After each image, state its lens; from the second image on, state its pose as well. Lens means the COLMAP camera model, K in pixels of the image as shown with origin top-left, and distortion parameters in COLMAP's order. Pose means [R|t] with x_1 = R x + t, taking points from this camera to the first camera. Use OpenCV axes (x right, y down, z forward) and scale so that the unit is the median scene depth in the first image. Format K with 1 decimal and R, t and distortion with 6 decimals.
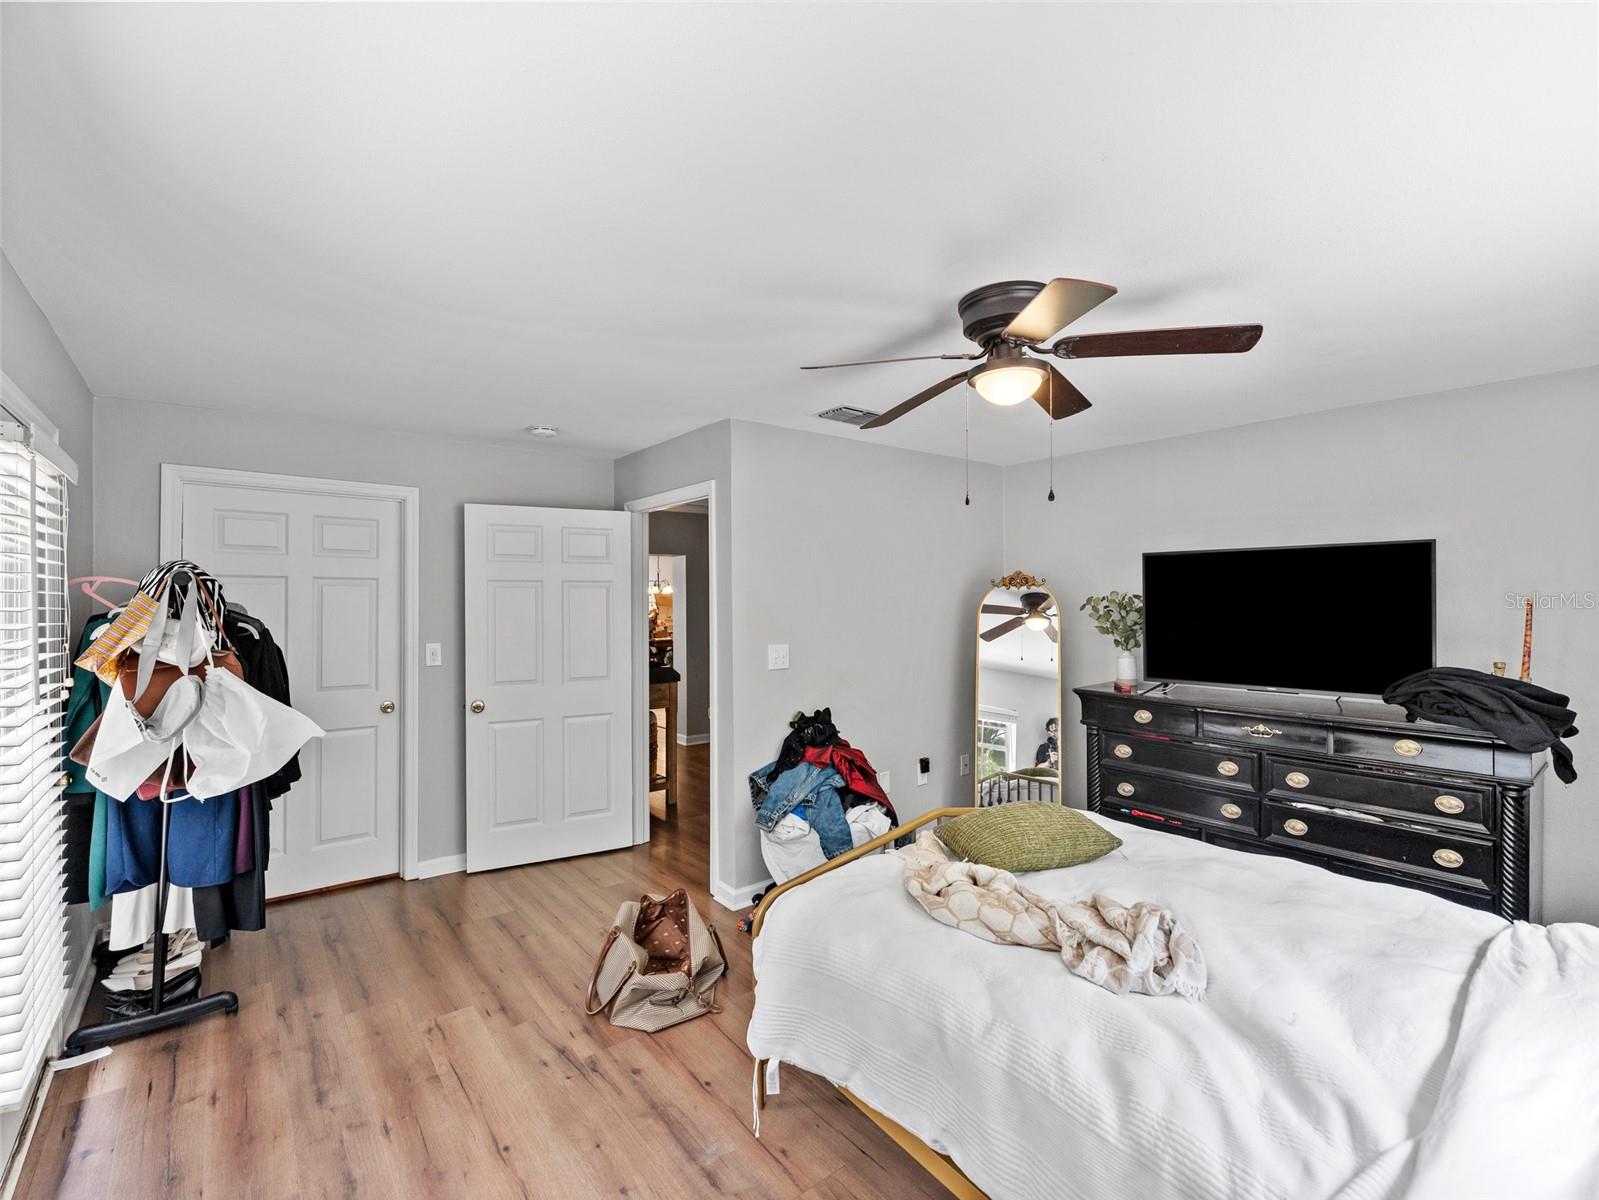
lens RADIAL K [[714.6, 0, 789.7], [0, 714.6, 603.8], [0, 0, 1]] dist [-0.001790, -0.000569]
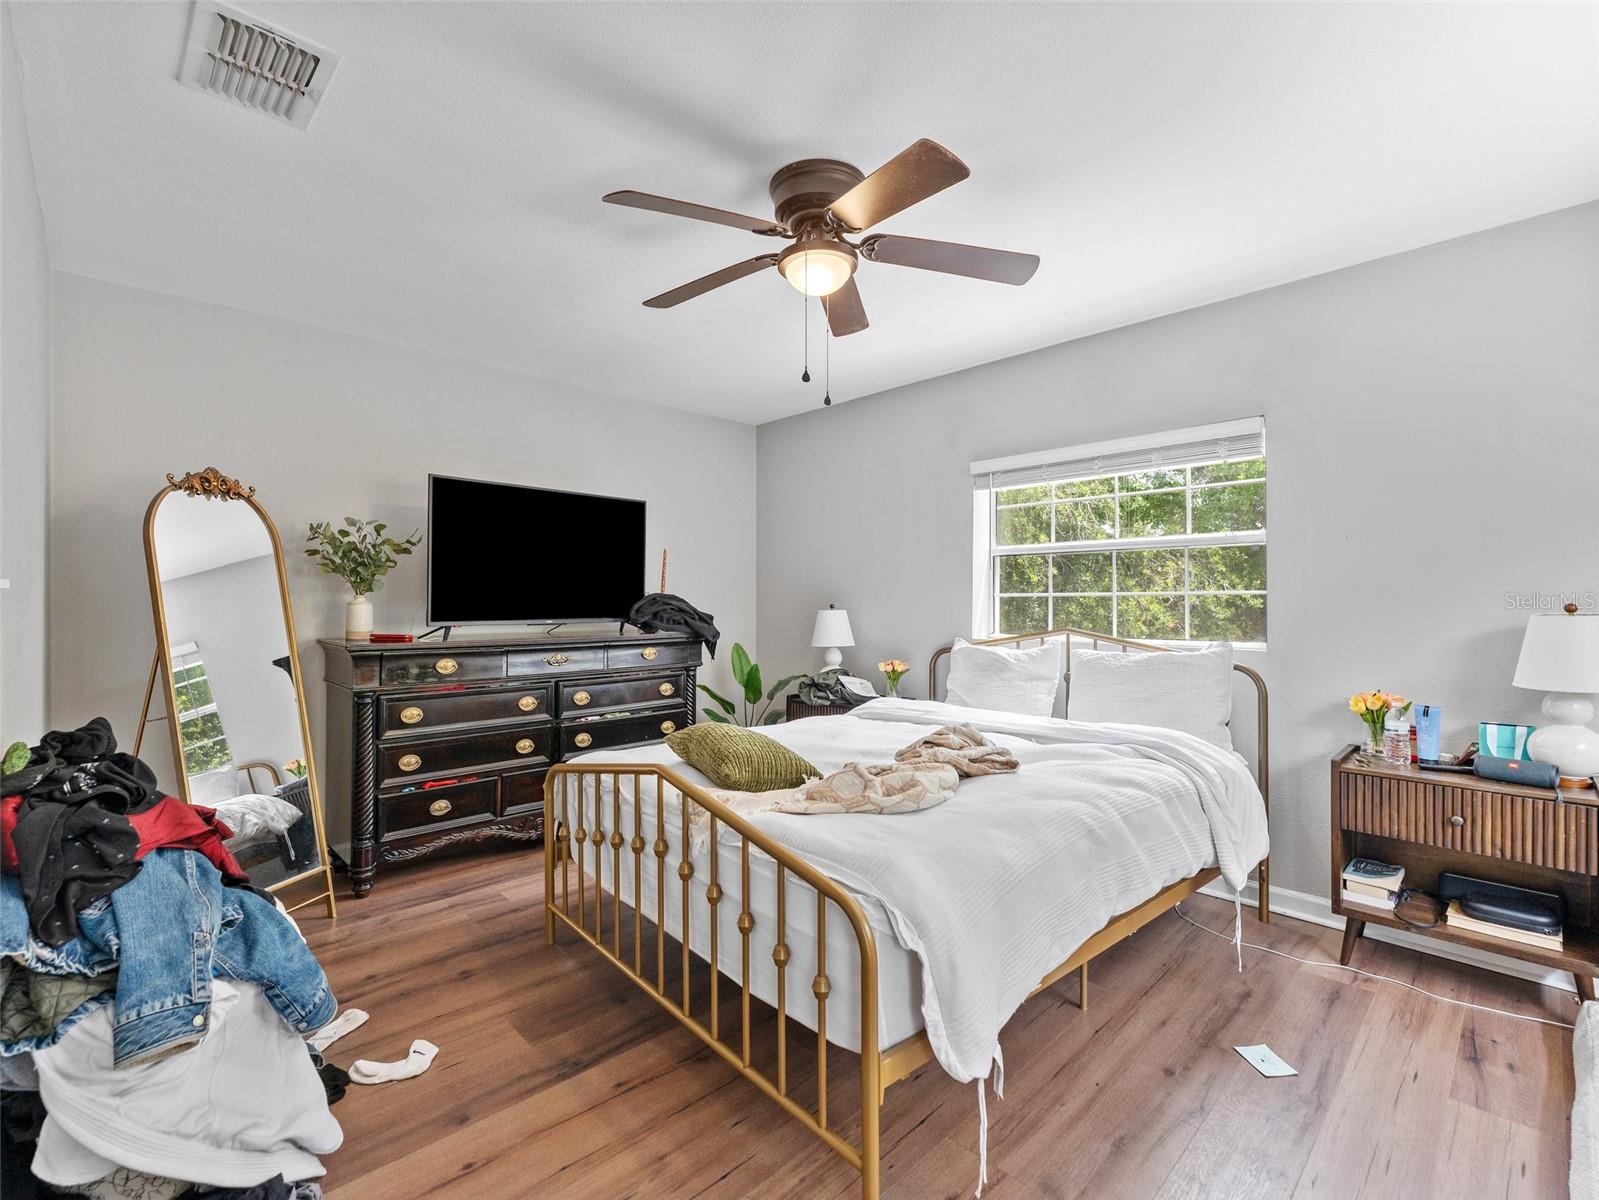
lens RADIAL K [[714.6, 0, 797.5], [0, 714.6, 595.3], [0, 0, 1]] dist [-0.001790, -0.000569]
pose [[-0.098570, 0.005681, 0.995114, -0.465323], [0.000995, 0.999984, -0.005610, 0.093482], [-0.995130, 0.000437, -0.098574, 0.794683]]
